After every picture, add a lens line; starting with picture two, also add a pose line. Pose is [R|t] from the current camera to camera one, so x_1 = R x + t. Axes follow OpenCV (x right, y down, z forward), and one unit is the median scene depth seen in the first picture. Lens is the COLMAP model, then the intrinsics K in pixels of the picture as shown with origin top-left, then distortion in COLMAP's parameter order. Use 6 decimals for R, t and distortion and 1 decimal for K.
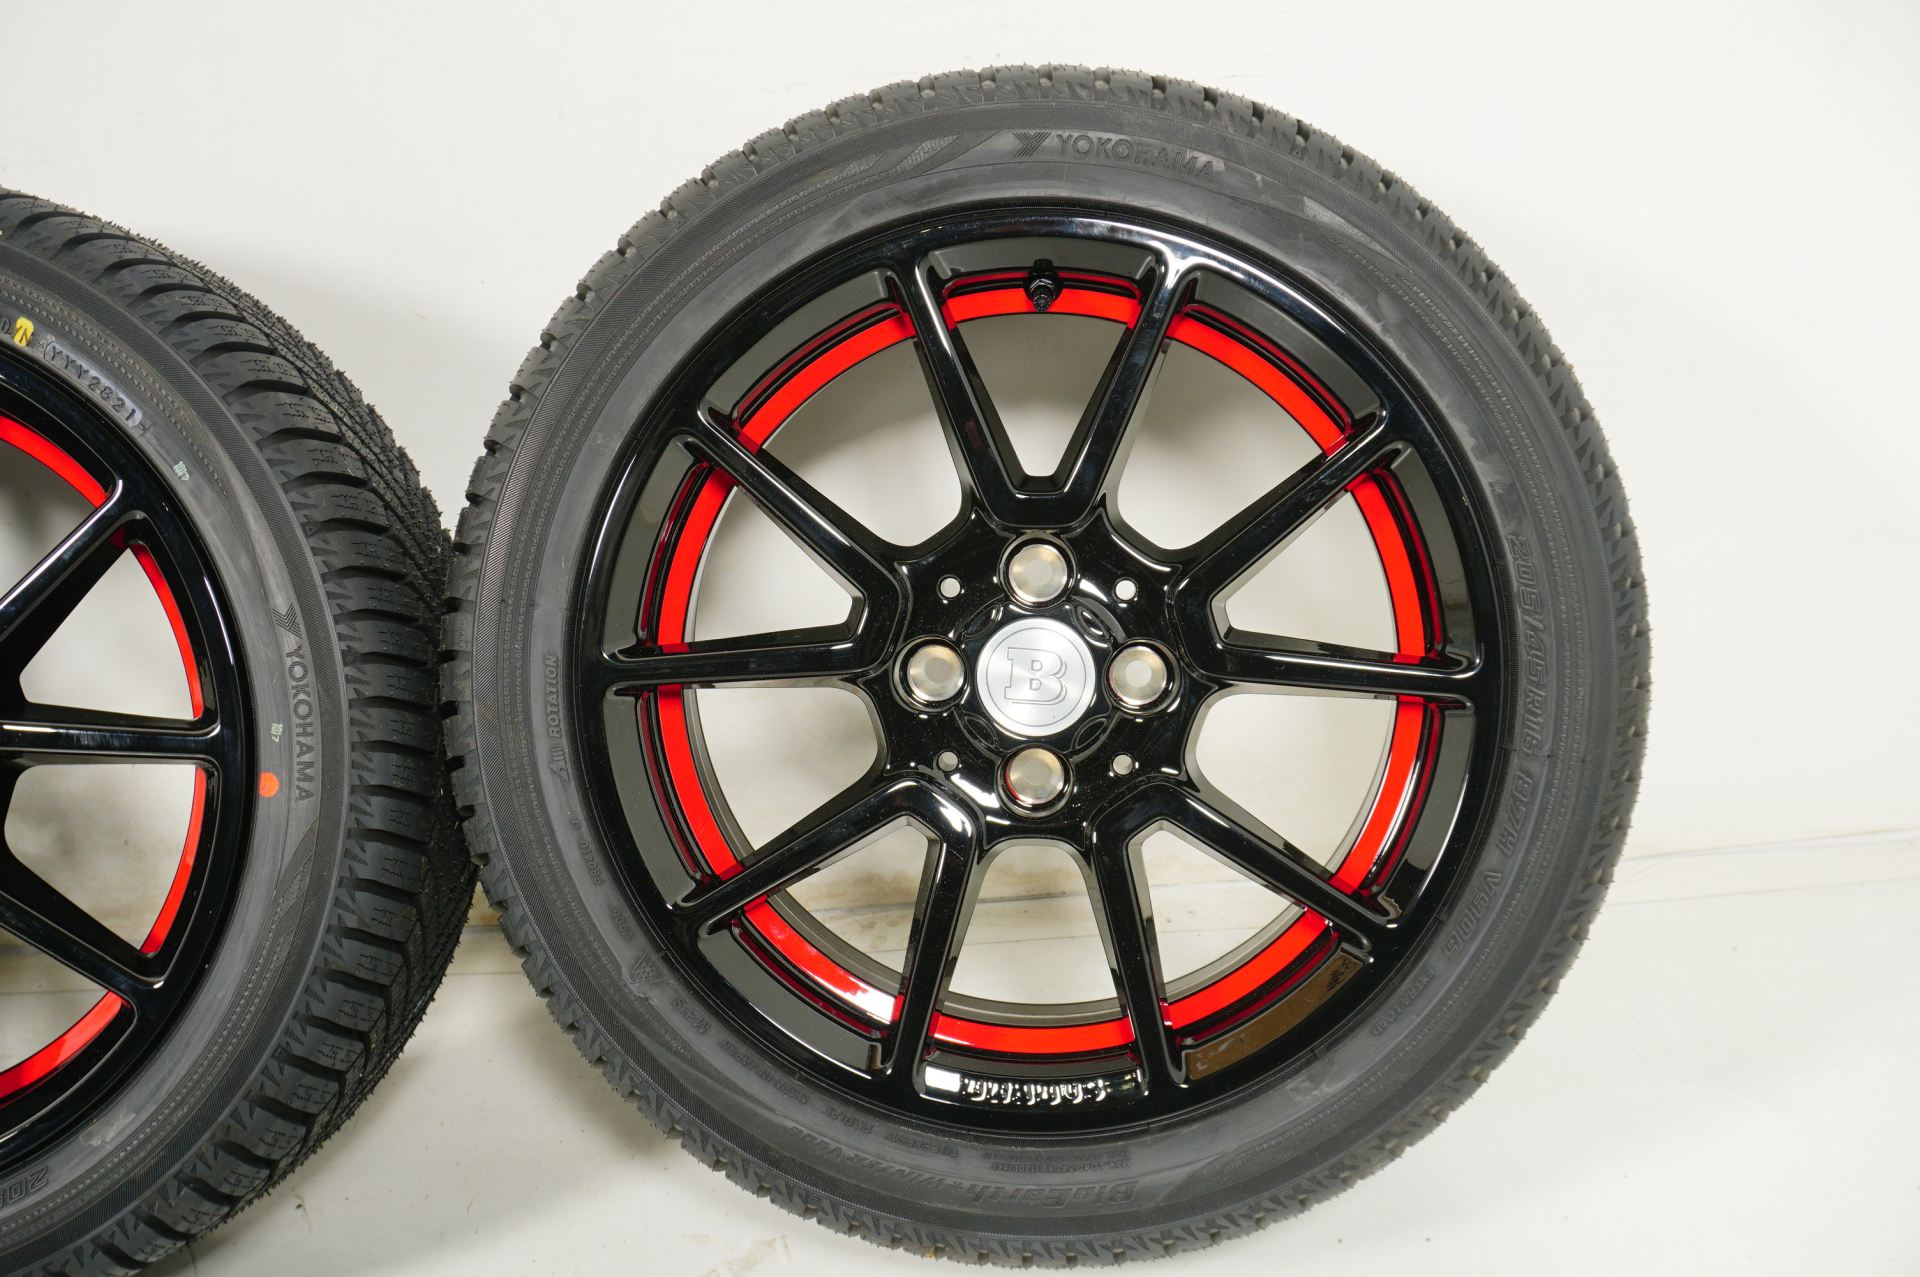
lens RADIAL K [[2157.9, 0, 963.2], [0, 2157.9, 667.5], [0, 0, 1]] dist [-0.009869, -0.002215]
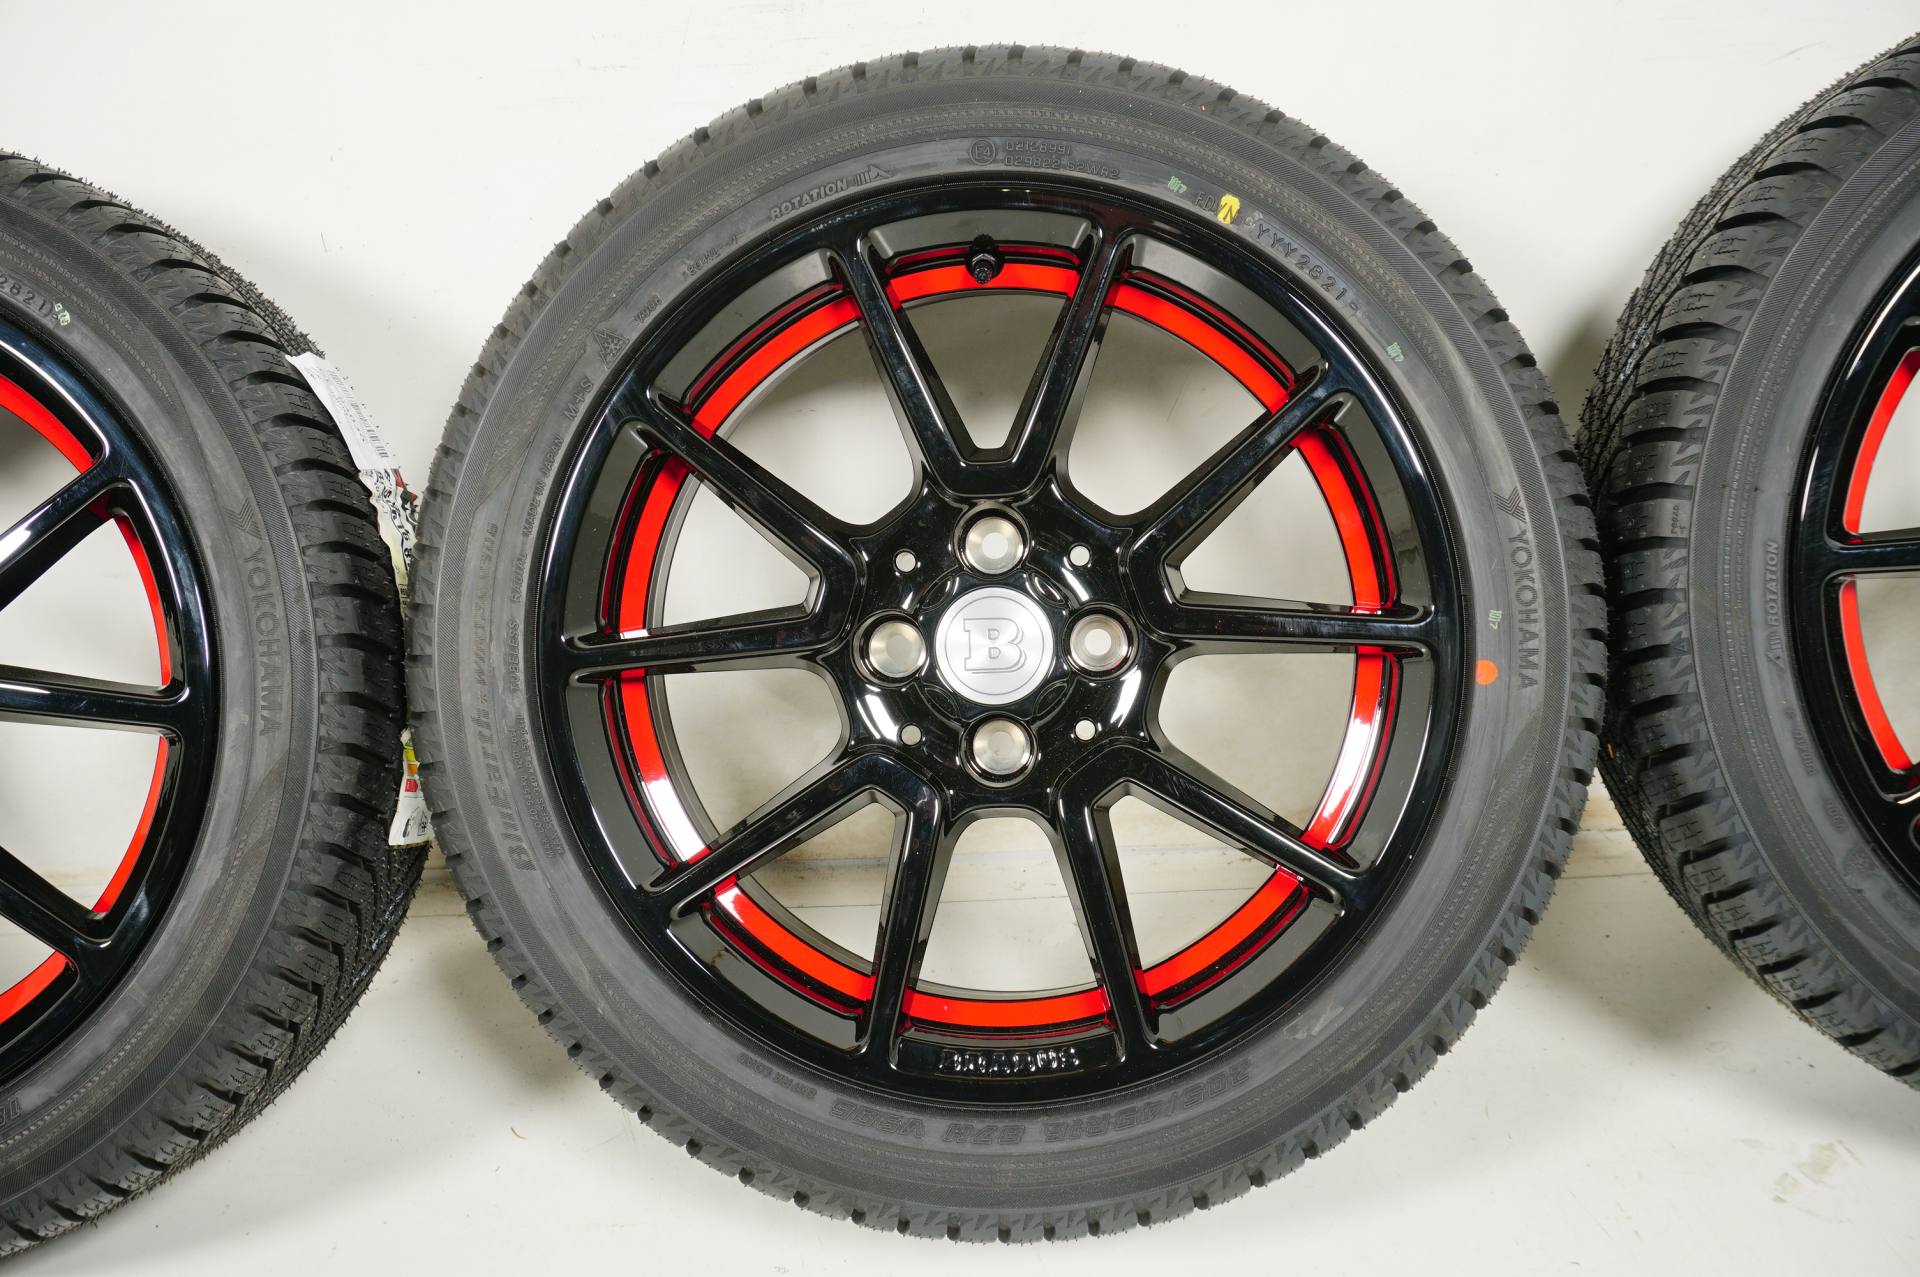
lens RADIAL K [[2157.9, 0, 963.2], [0, 2157.9, 667.5], [0, 0, 1]] dist [-0.009869, -0.002215]
pose [[0.999989, 0.004341, 0.001962, -0.561258], [-0.004372, 0.999861, 0.016090, 0.037387], [-0.001892, -0.016099, 0.999869, 0.018327]]
